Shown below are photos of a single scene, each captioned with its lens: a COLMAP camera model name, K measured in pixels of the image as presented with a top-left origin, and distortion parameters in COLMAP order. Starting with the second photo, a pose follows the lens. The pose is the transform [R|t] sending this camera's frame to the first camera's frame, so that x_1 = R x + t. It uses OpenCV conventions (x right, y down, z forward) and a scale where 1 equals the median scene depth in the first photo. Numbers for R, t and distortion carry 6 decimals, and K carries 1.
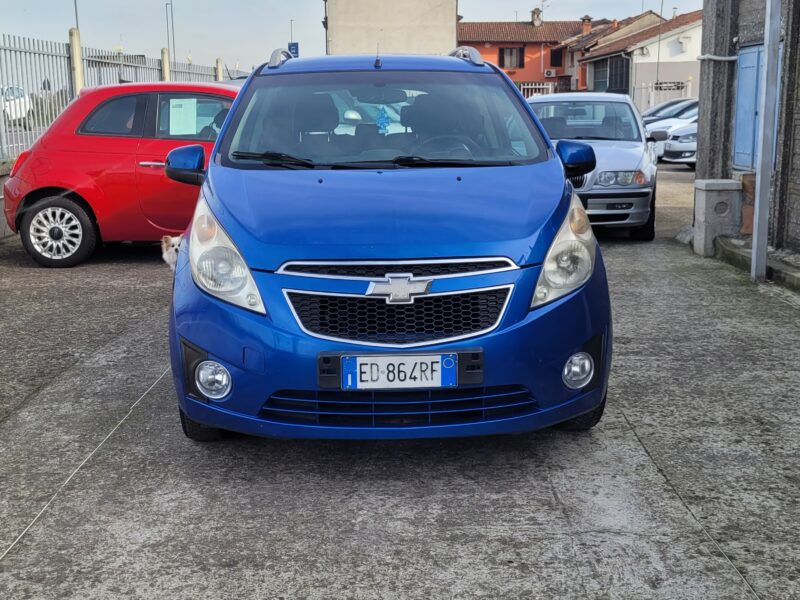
lens RADIAL K [[1007.8, 0, 398.8], [0, 1007.8, 278.9], [0, 0, 1]] dist [0.044075, -0.002451]
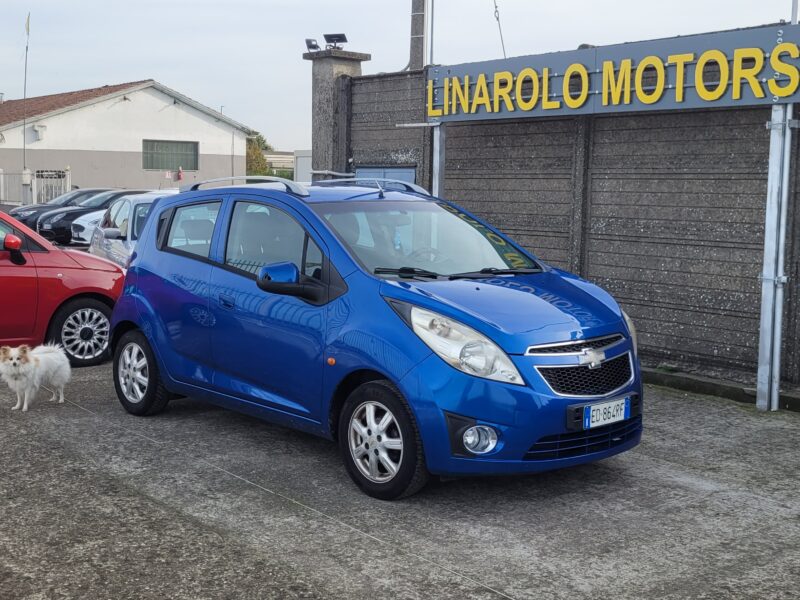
lens RADIAL K [[1007.8, 0, 398.8], [0, 1007.8, 278.9], [0, 0, 1]] dist [0.044075, -0.002451]
pose [[0.773859, -0.038730, 0.632173, -1.153106], [0.089200, 0.994845, -0.048243, -0.060294], [-0.627046, 0.093723, 0.773324, 0.007391]]
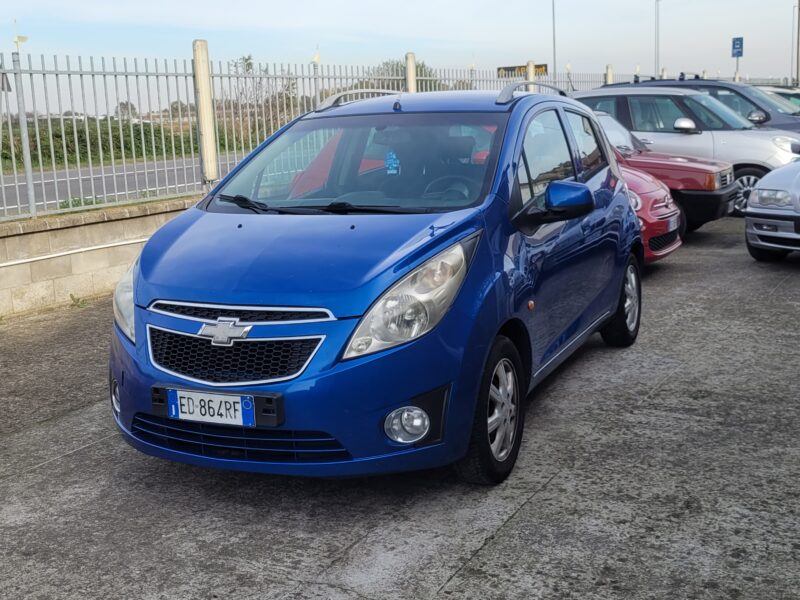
lens RADIAL K [[1007.8, 0, 398.8], [0, 1007.8, 278.9], [0, 0, 1]] dist [0.044075, -0.002451]
pose [[0.885344, 0.051602, -0.462065, 0.663600], [-0.049705, 0.998631, 0.016286, -0.073885], [0.462273, 0.008549, 0.886697, 0.114055]]
